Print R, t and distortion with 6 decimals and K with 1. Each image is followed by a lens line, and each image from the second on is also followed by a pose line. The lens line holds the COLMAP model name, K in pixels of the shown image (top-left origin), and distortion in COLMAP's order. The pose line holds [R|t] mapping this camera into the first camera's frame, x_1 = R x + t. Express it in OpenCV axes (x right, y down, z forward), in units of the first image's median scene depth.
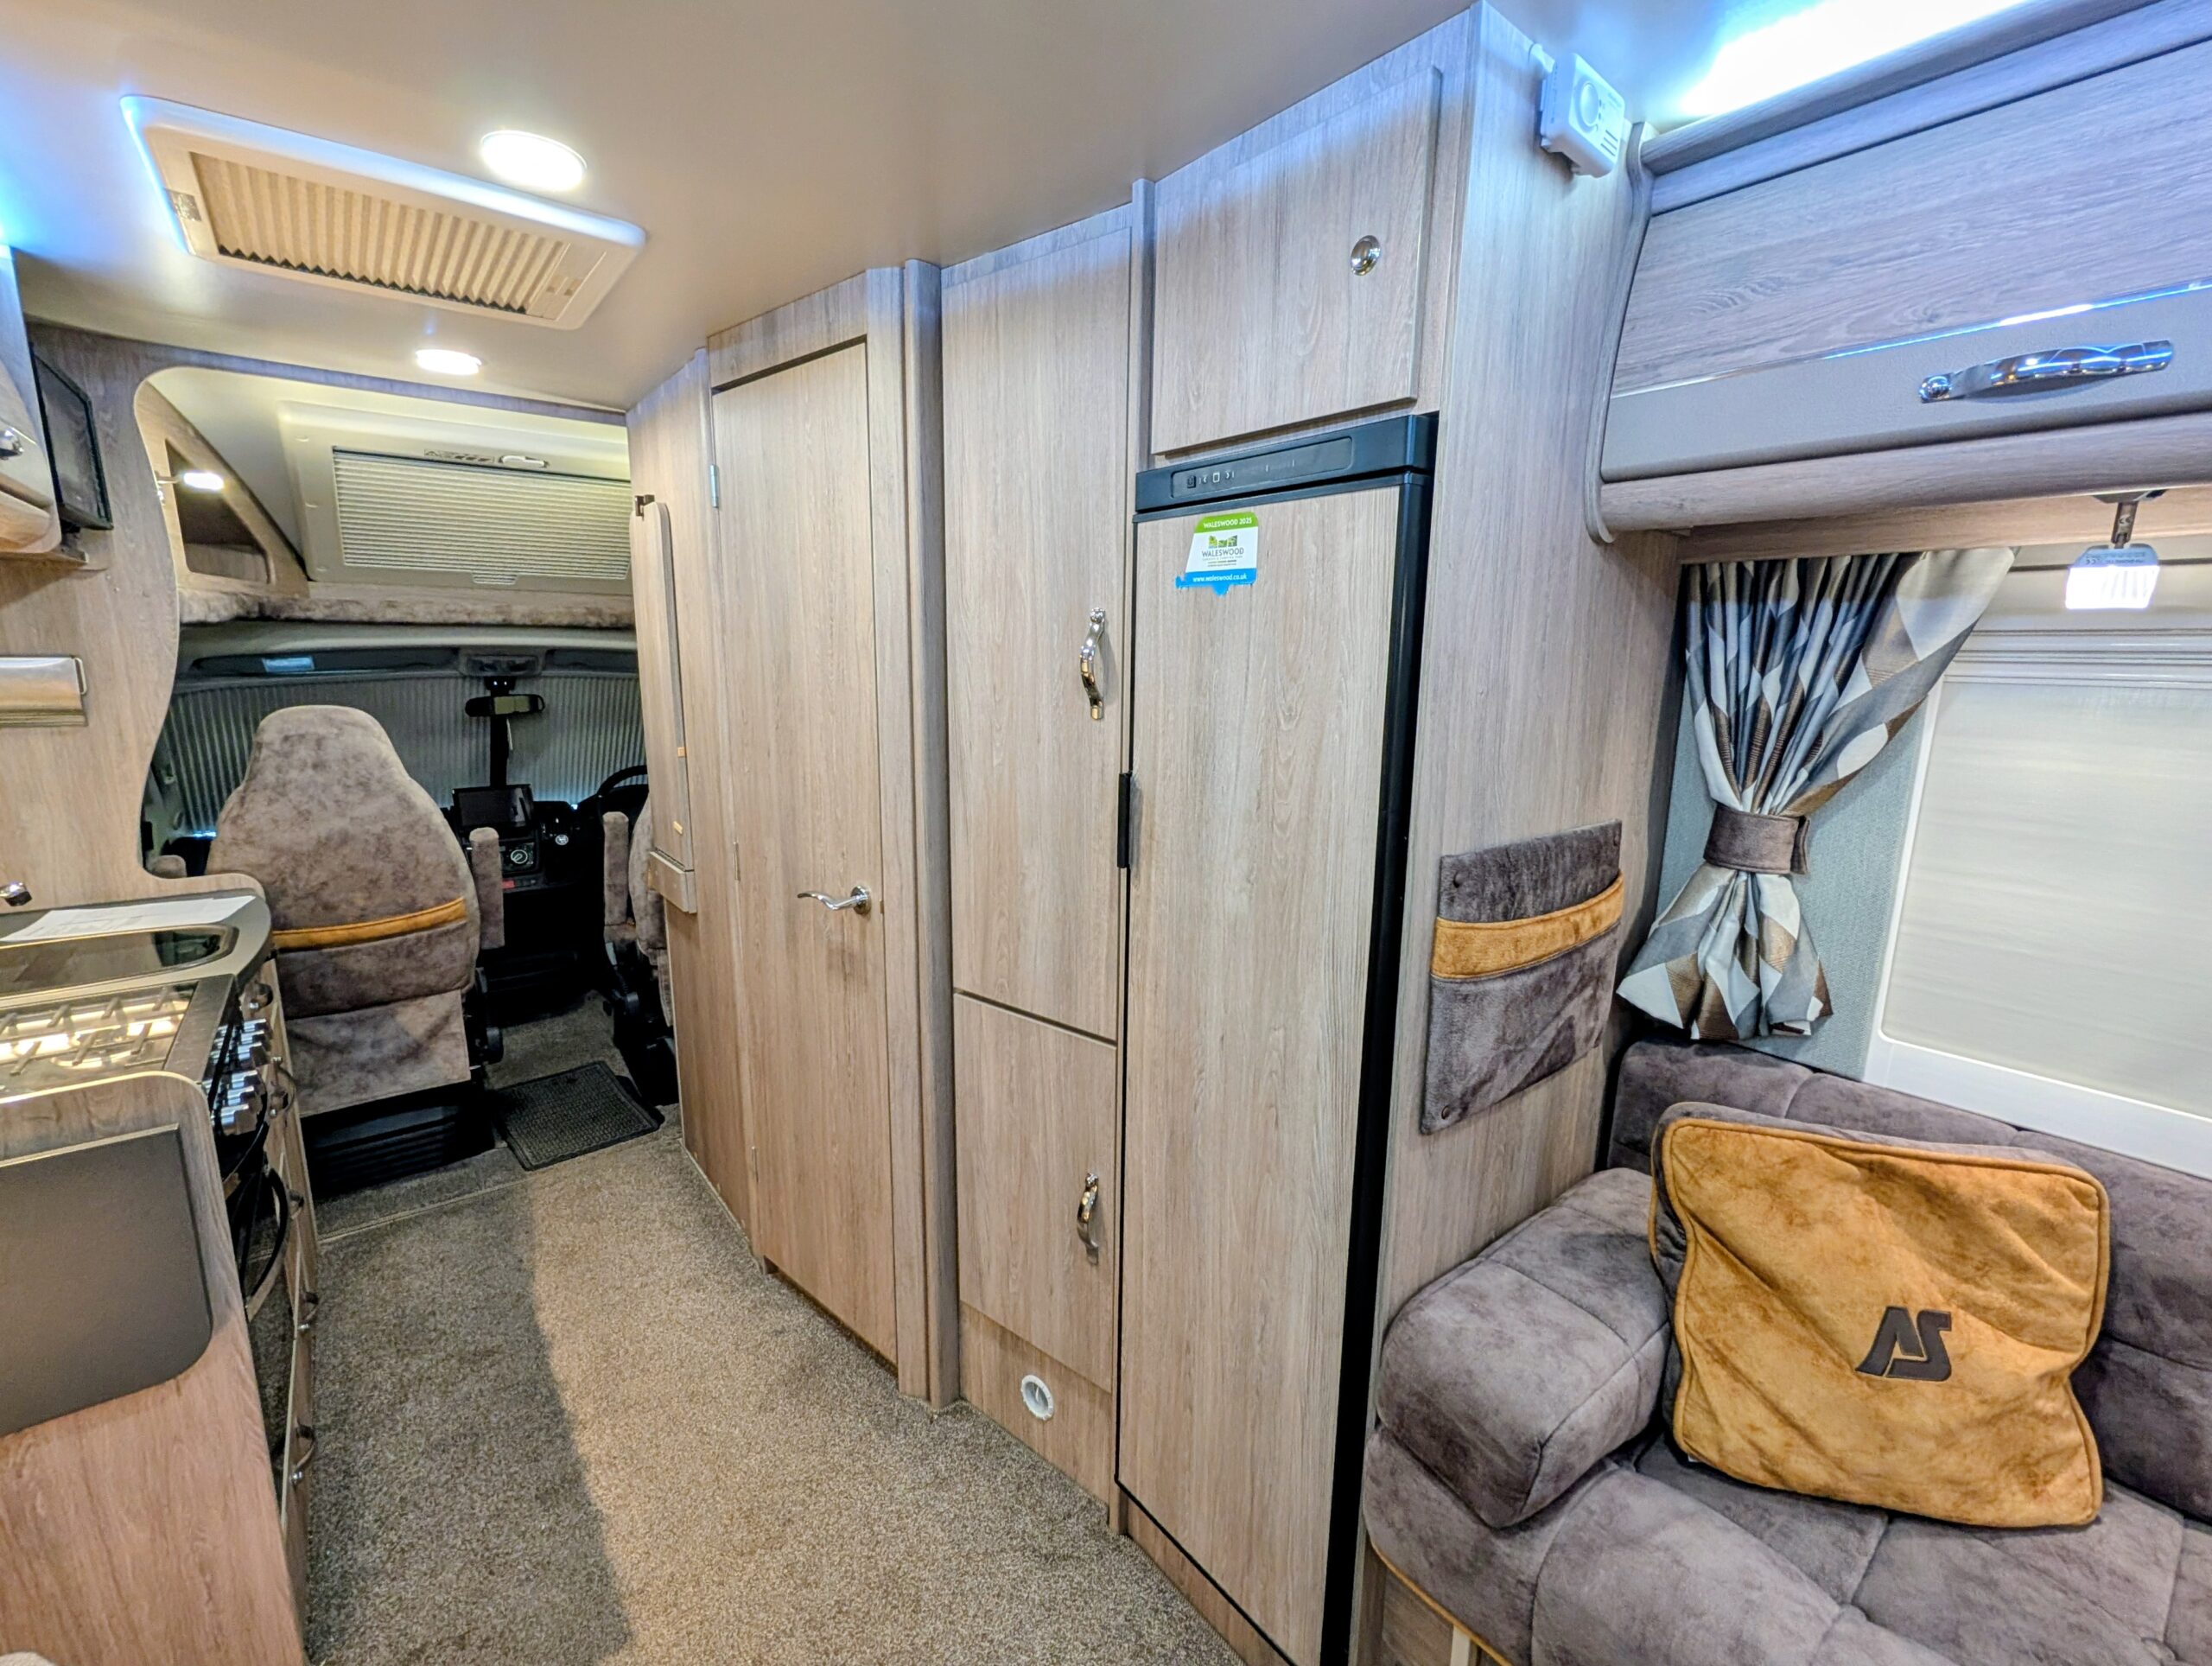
lens RADIAL K [[948.8, 0, 1106.0], [0, 948.8, 833.0], [0, 0, 1]] dist [-0.000673, -0.000050]
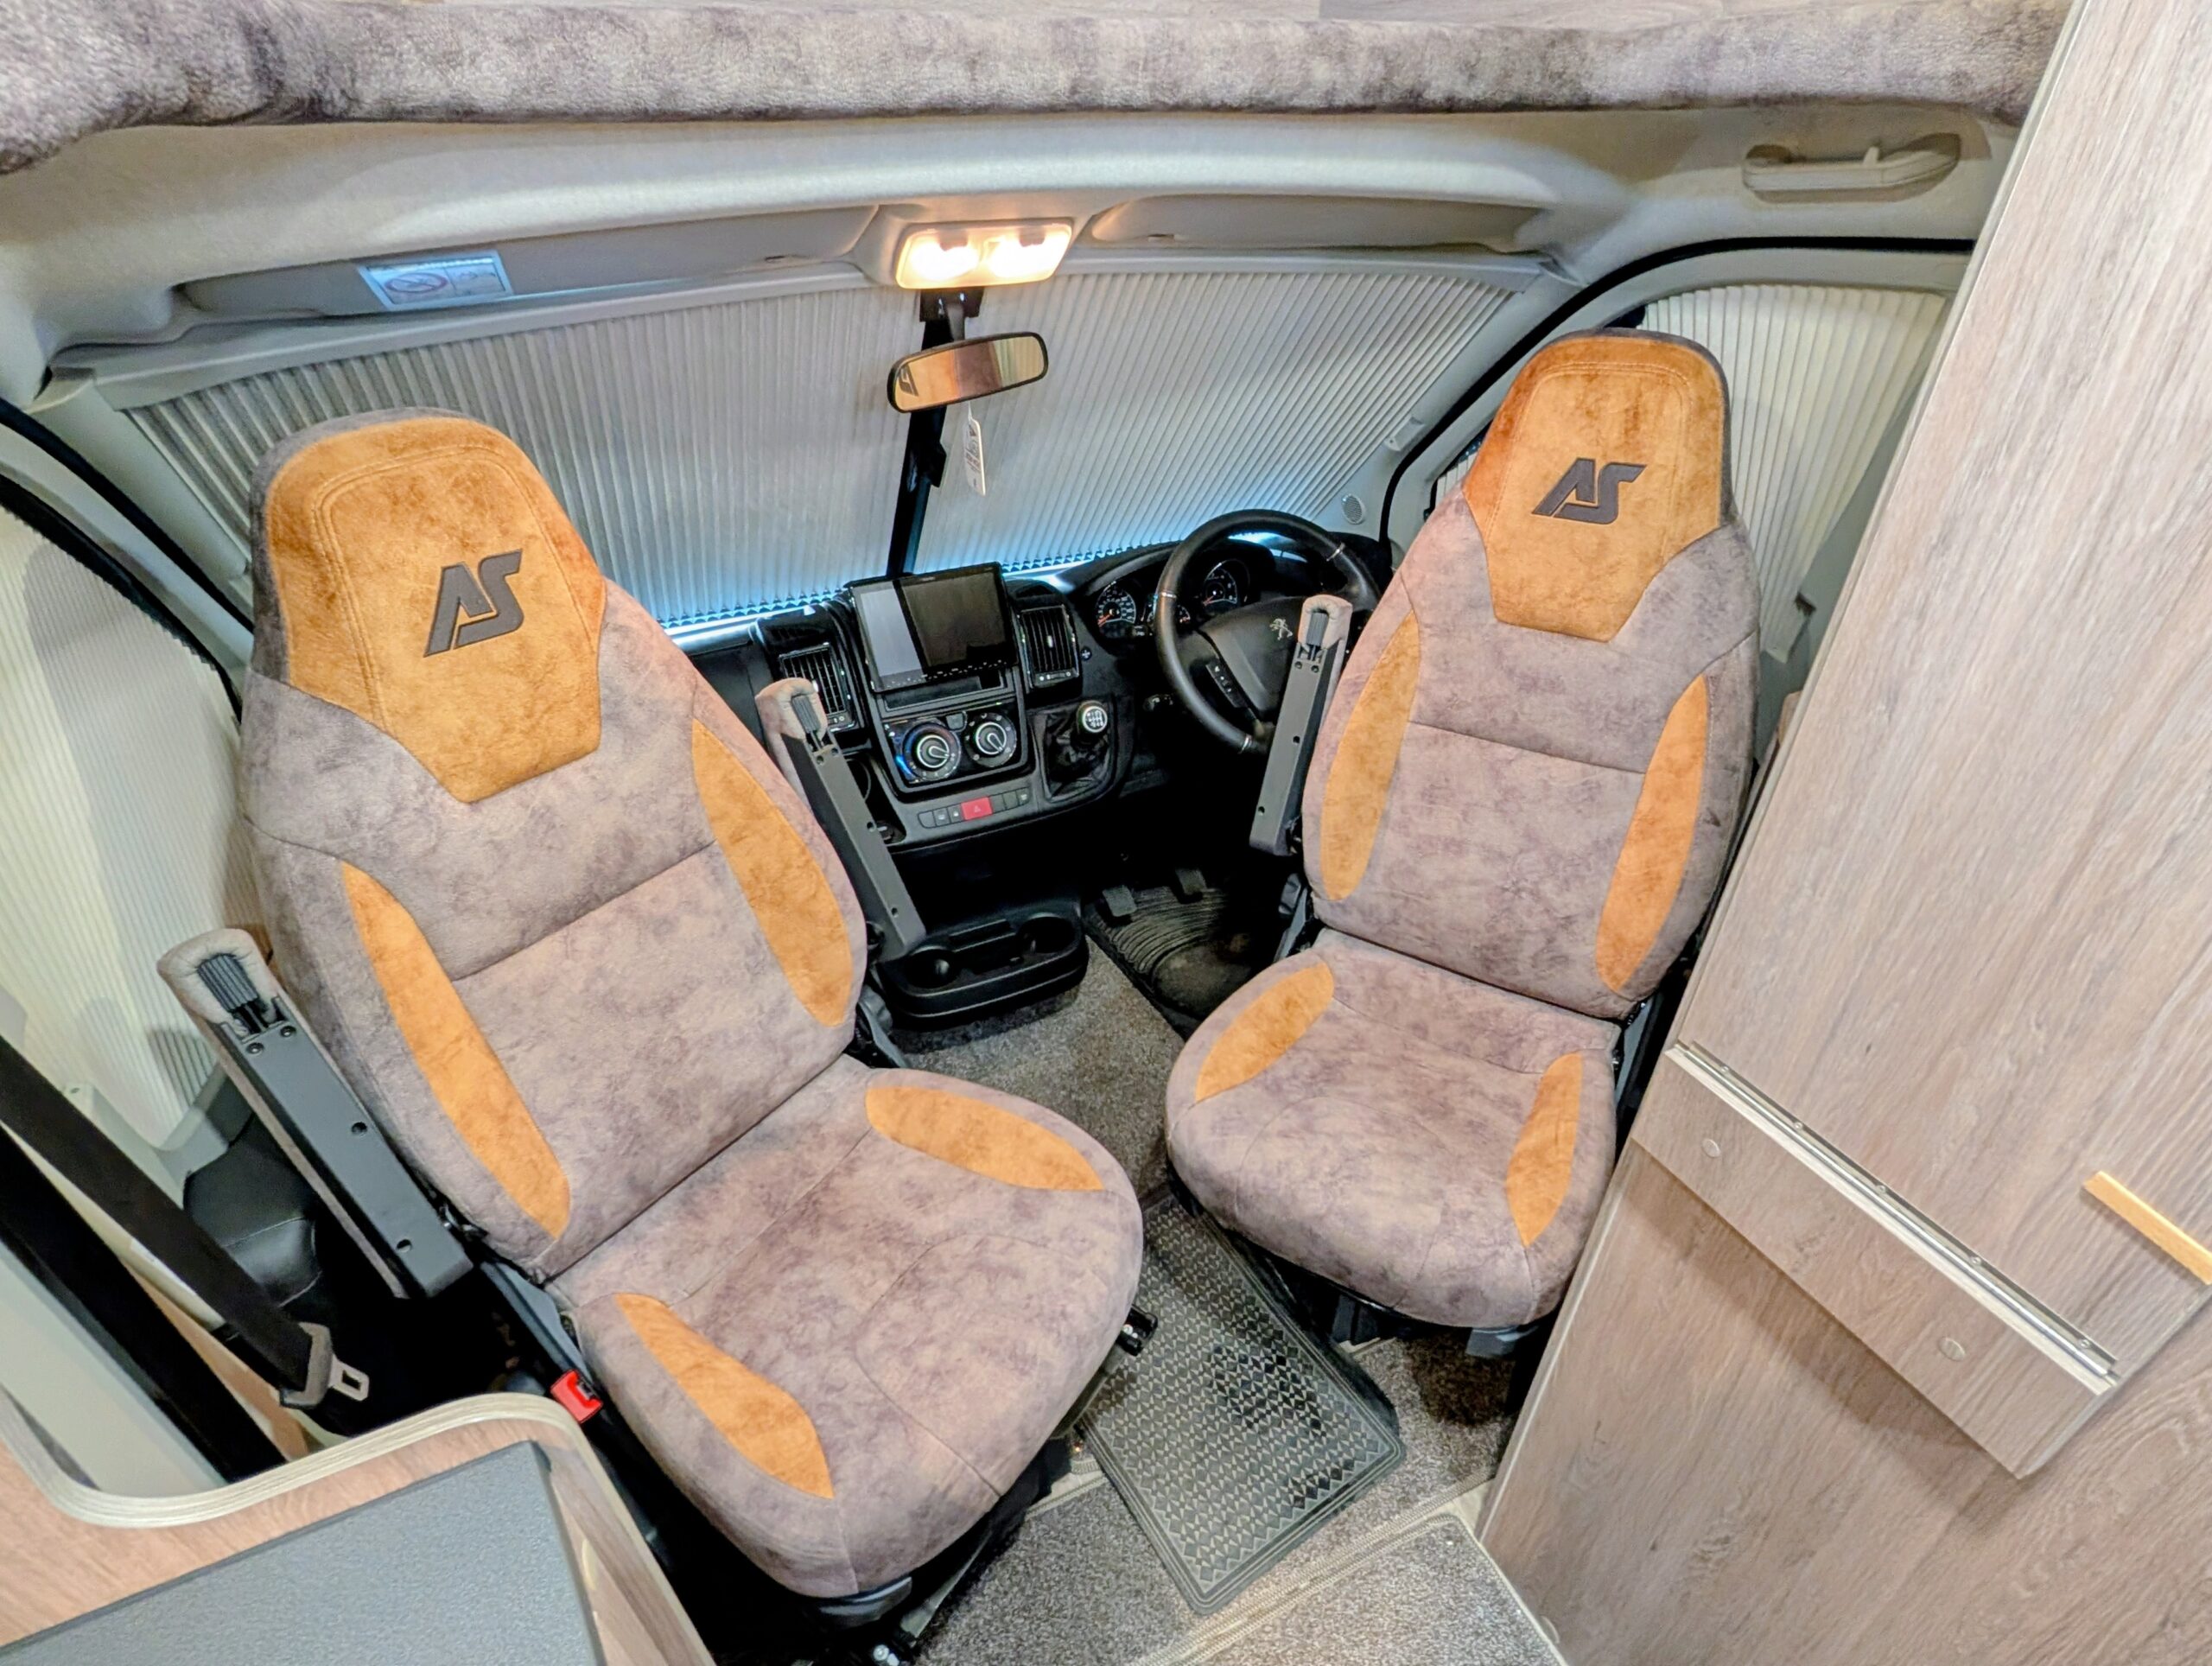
lens RADIAL K [[1072.4, 0, 1100.8], [0, 1072.4, 878.4], [0, 0, 1]] dist [-0.000653, 0.001229]
pose [[0.972384, 0.111327, -0.205125, -0.645651], [-0.016749, 0.909922, 0.414442, -0.173805], [0.232786, -0.399561, 0.886658, 0.765288]]
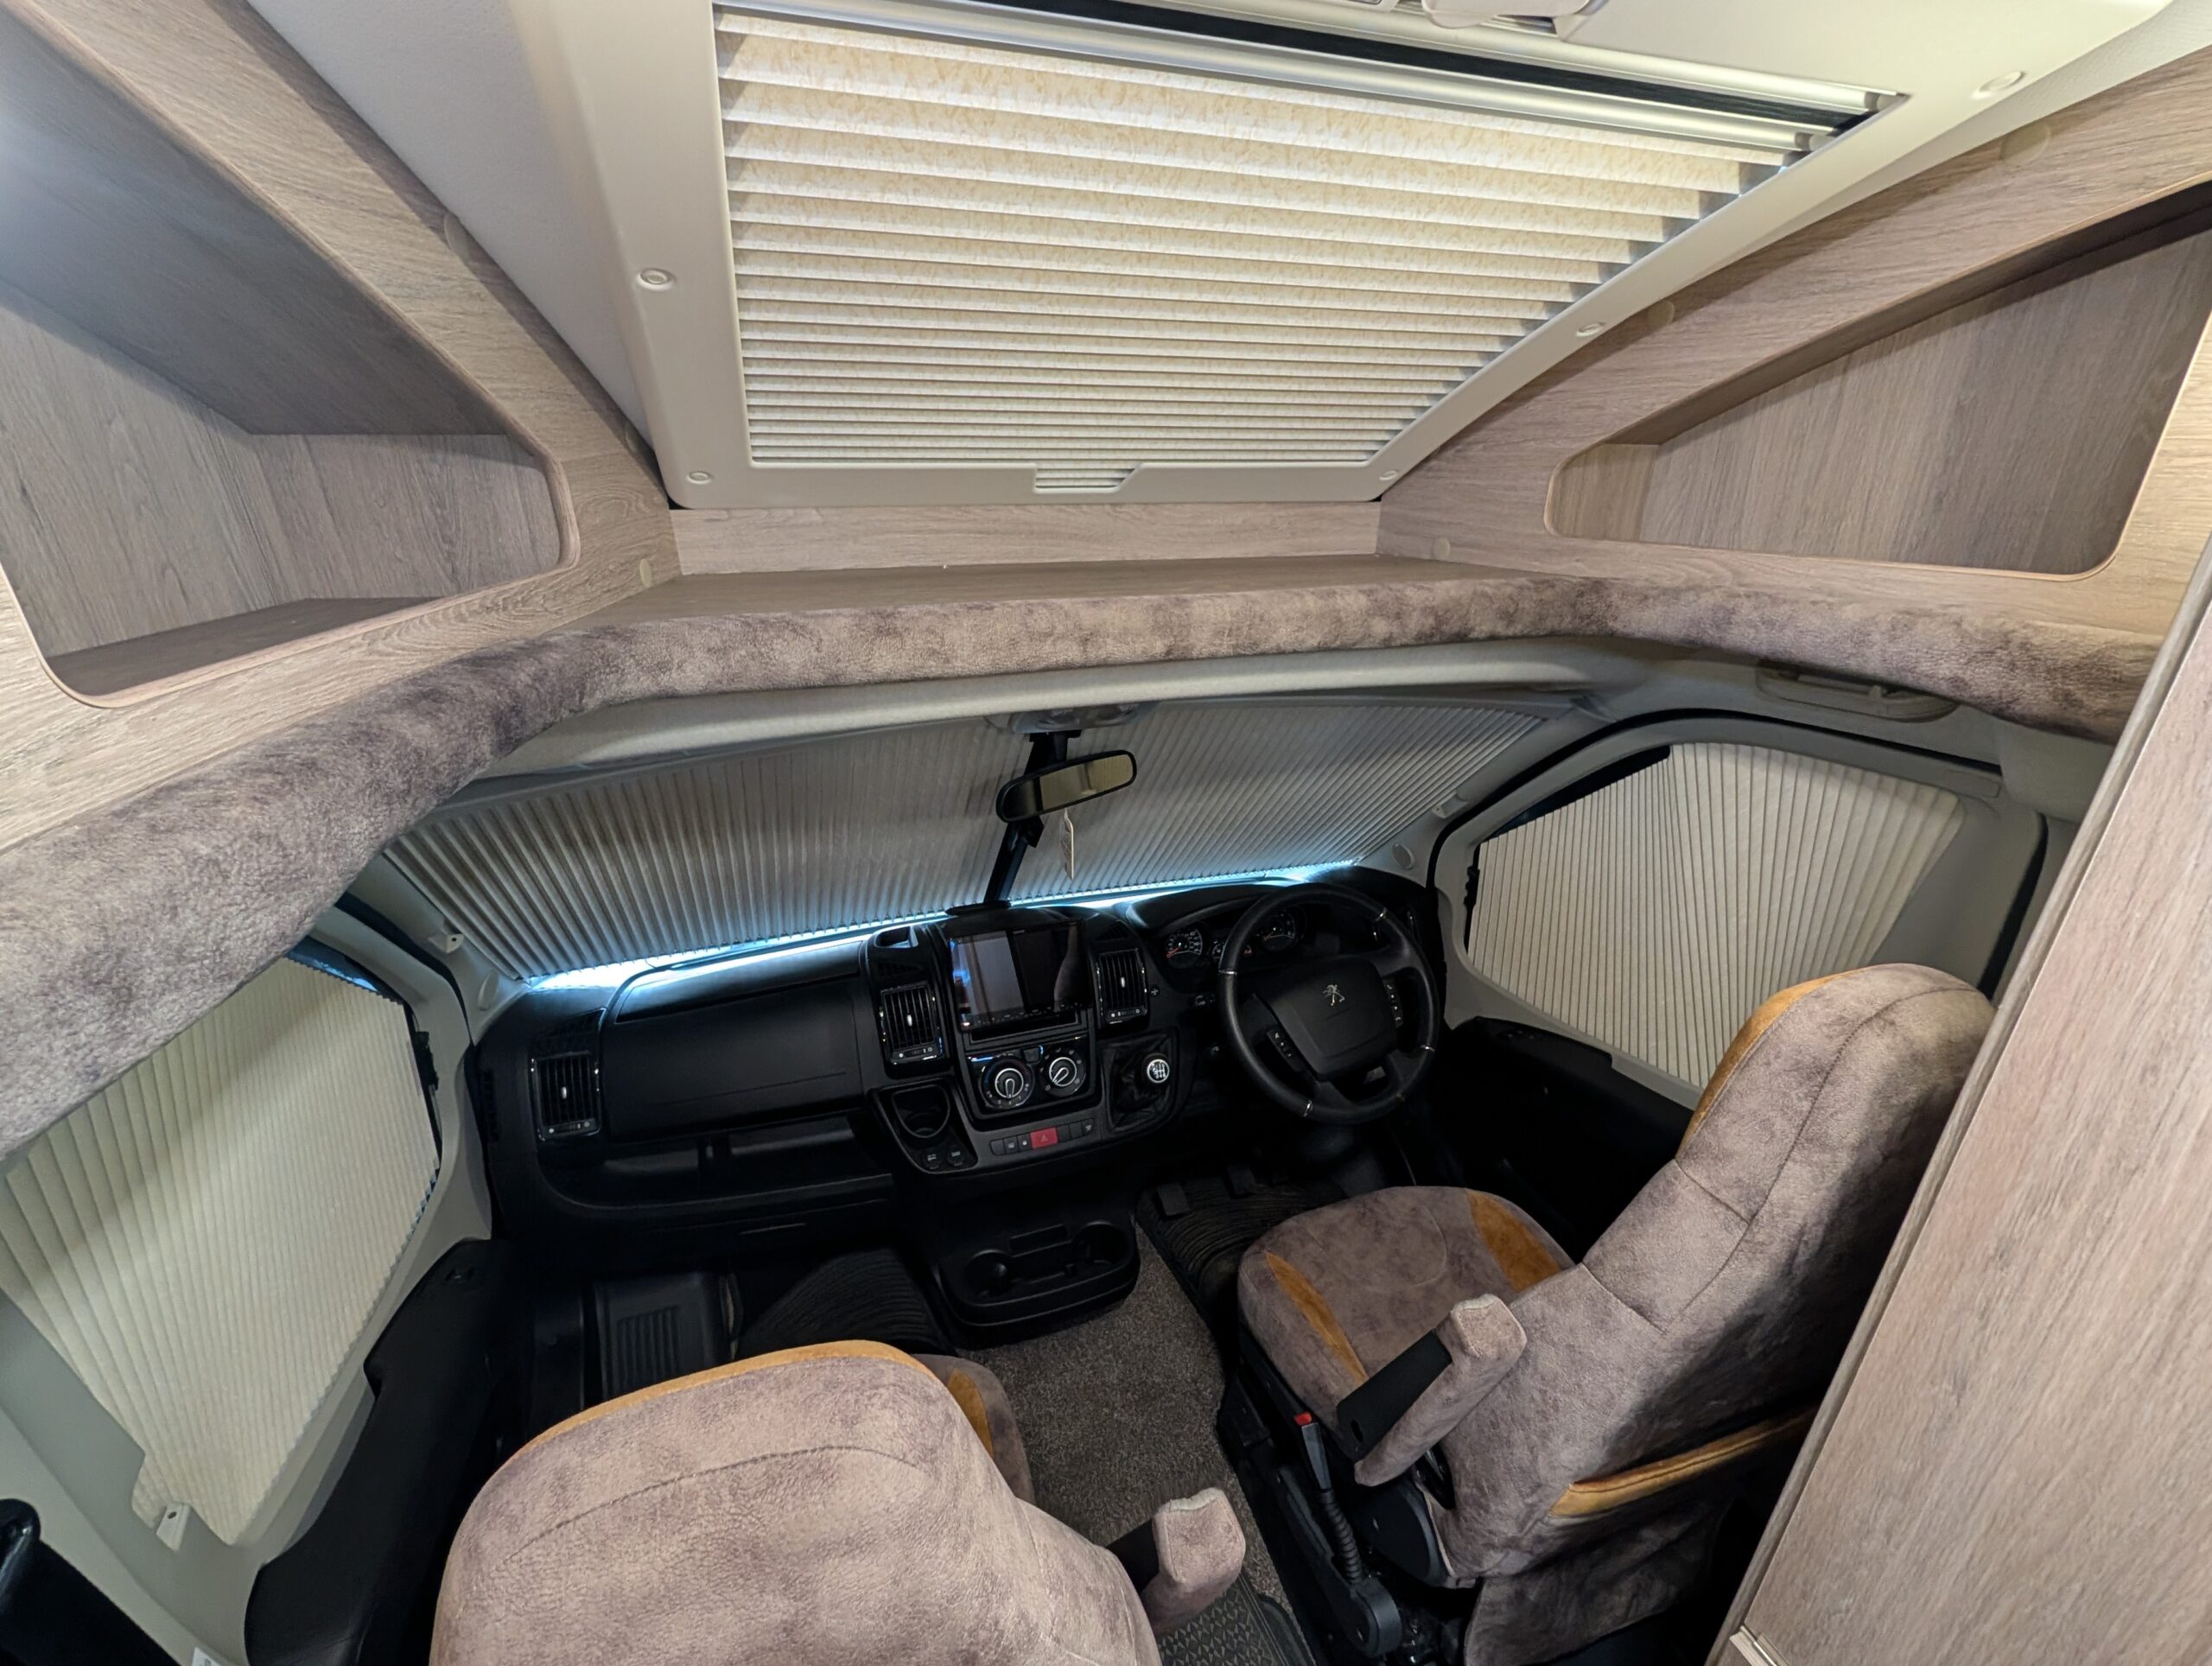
lens RADIAL K [[966.5, 0, 1099.0], [0, 966.5, 861.0], [0, 0, 1]] dist [0.000535, 0.000474]
pose [[0.946891, 0.126631, -0.295572, -0.659577], [-0.057865, 0.971290, 0.230752, -0.274084], [0.316306, -0.201394, 0.927033, 0.804911]]
